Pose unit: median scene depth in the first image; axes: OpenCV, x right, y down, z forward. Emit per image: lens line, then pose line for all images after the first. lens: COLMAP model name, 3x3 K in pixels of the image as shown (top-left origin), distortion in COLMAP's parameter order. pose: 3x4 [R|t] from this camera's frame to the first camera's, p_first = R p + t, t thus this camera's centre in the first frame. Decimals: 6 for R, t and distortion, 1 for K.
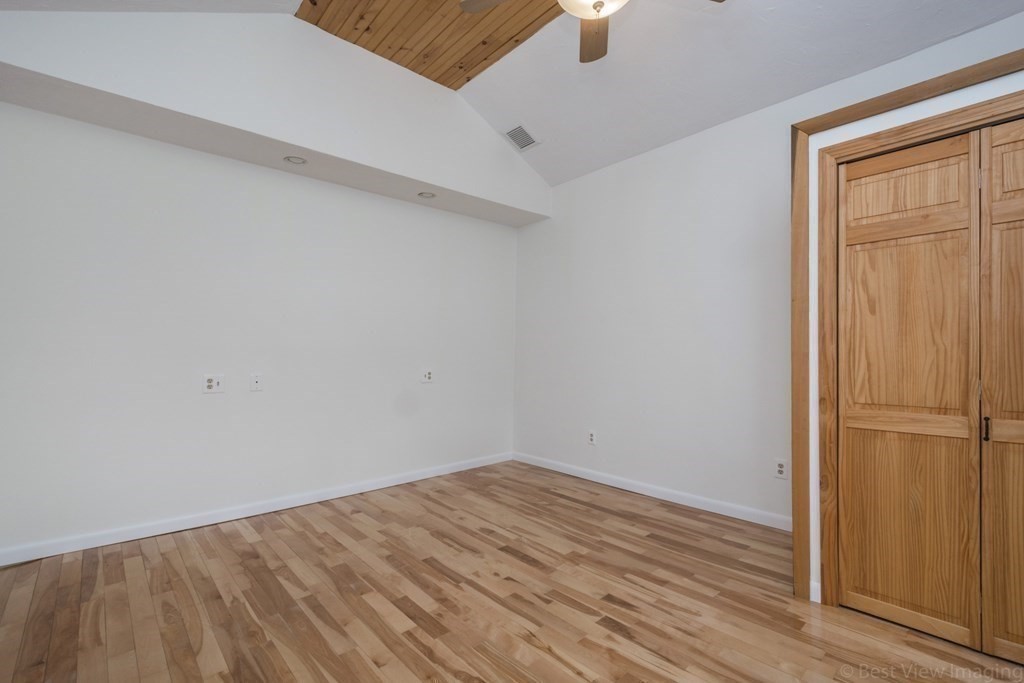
lens RADIAL K [[465.1, 0, 510.7], [0, 465.1, 345.1], [0, 0, 1]] dist [-0.001413, -0.000496]
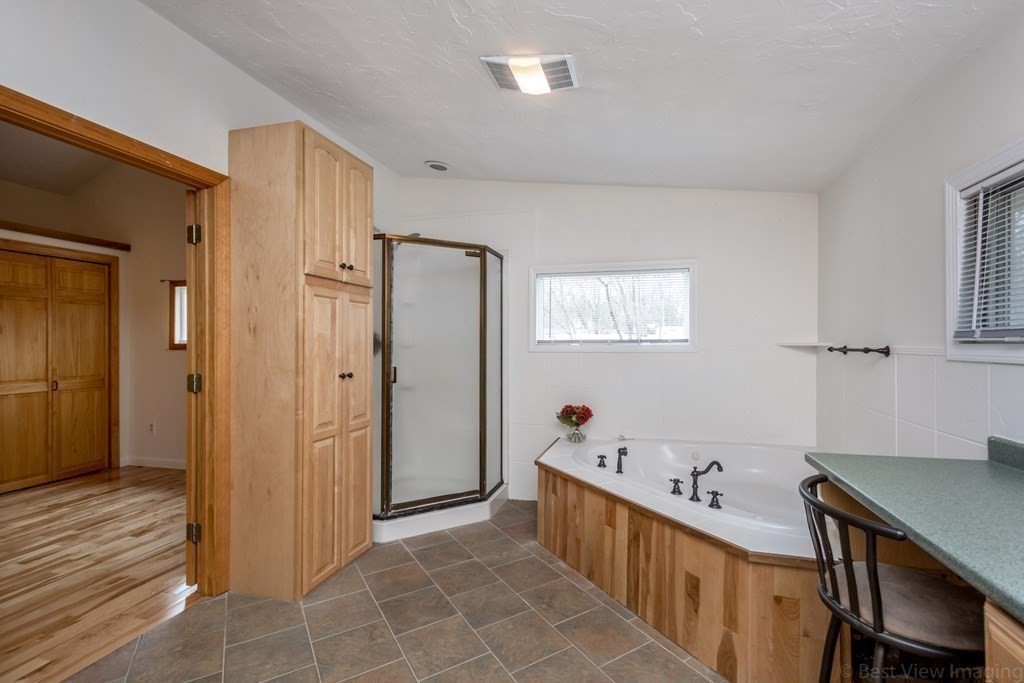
lens RADIAL K [[465.1, 0, 510.7], [0, 465.1, 345.1], [0, 0, 1]] dist [-0.001413, -0.000496]
pose [[-0.536698, 0.007207, 0.843743, -1.822070], [-0.001640, 0.999953, -0.009585, -0.006858], [-0.843773, -0.006528, -0.536661, 0.254563]]
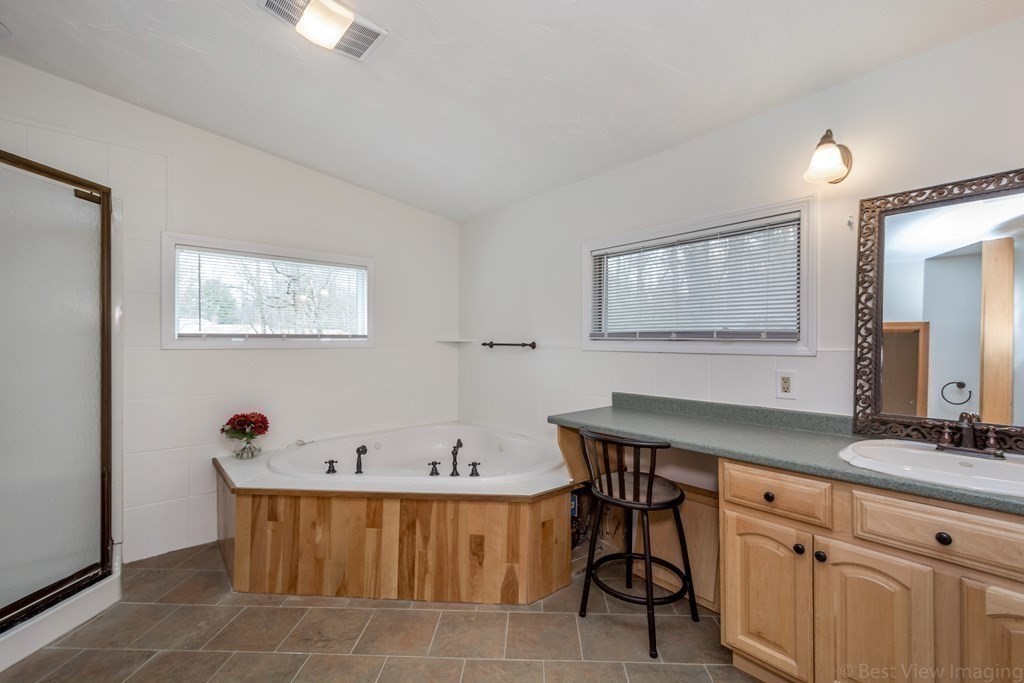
lens RADIAL K [[461.1, 0, 533.7], [0, 461.1, 342.6], [0, 0, 1]] dist [0.000190, -0.000572]
pose [[-0.999955, 0.004017, -0.008563, -1.396439], [0.004068, 0.999974, -0.005888, -0.004619], [0.008540, -0.005923, -0.999946, 0.513800]]
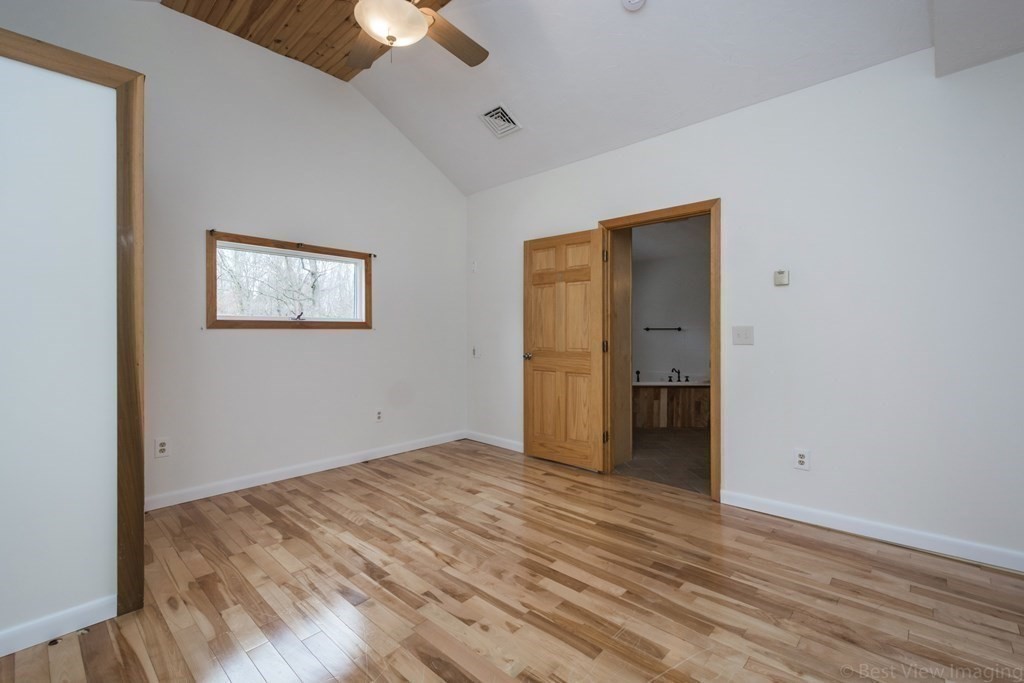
lens RADIAL K [[465.1, 0, 510.7], [0, 465.1, 345.1], [0, 0, 1]] dist [-0.001413, -0.000496]
pose [[-0.996111, 0.007938, -0.087753, -0.011021], [0.005919, 0.999712, 0.023241, 0.022849], [0.087912, 0.022631, -0.995871, 2.015448]]
